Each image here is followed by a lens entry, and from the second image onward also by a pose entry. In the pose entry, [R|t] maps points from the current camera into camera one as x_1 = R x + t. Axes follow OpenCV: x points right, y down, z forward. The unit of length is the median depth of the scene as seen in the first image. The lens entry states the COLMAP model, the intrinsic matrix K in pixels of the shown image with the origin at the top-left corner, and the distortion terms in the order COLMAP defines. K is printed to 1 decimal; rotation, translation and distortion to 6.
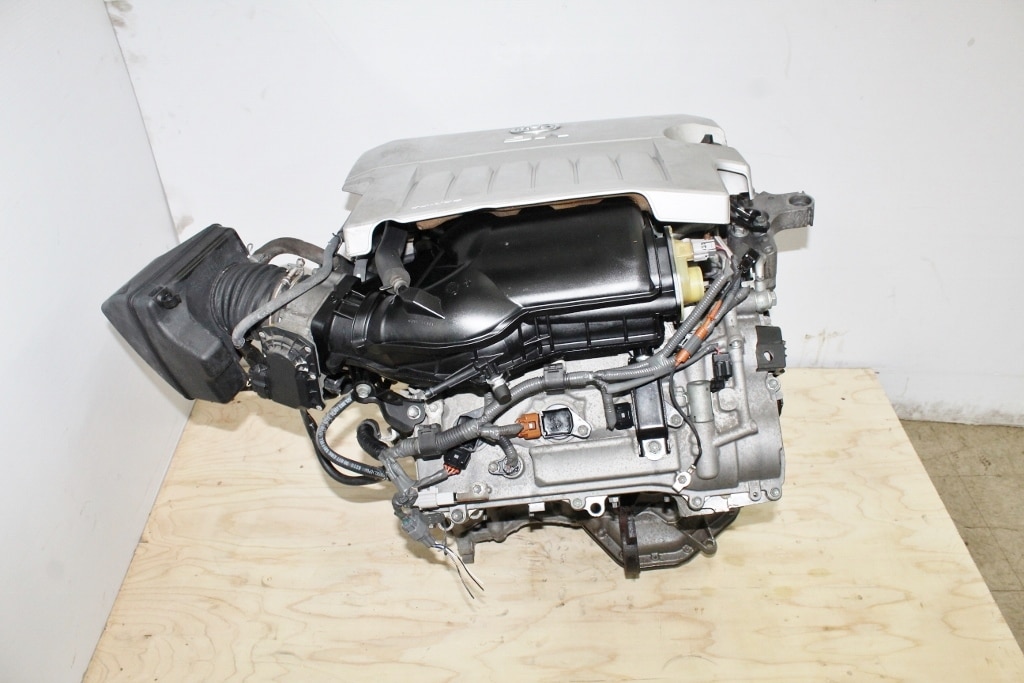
lens RADIAL K [[849.6, 0, 517.0], [0, 849.6, 341.9], [0, 0, 1]] dist [-0.162489, 0.141335]
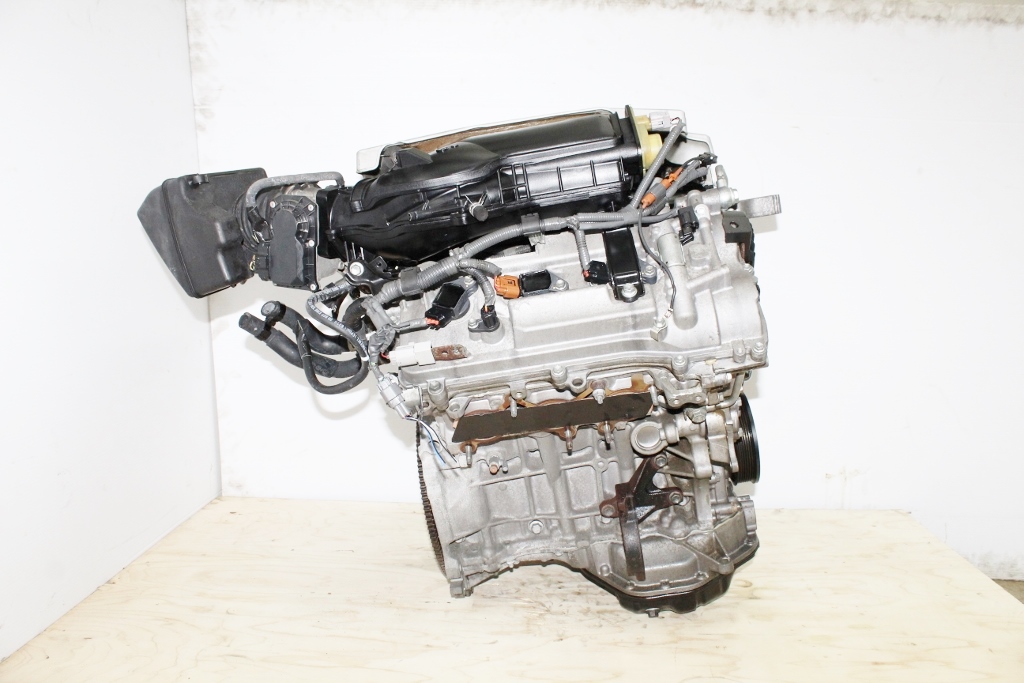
lens RADIAL K [[849.6, 0, 517.0], [0, 849.6, 341.9], [0, 0, 1]] dist [-0.162489, 0.141335]
pose [[0.998304, -0.002285, -0.058172, 0.061251], [-0.027334, 0.863844, -0.503017, 0.493259], [0.051401, 0.503754, 0.862316, 0.100534]]
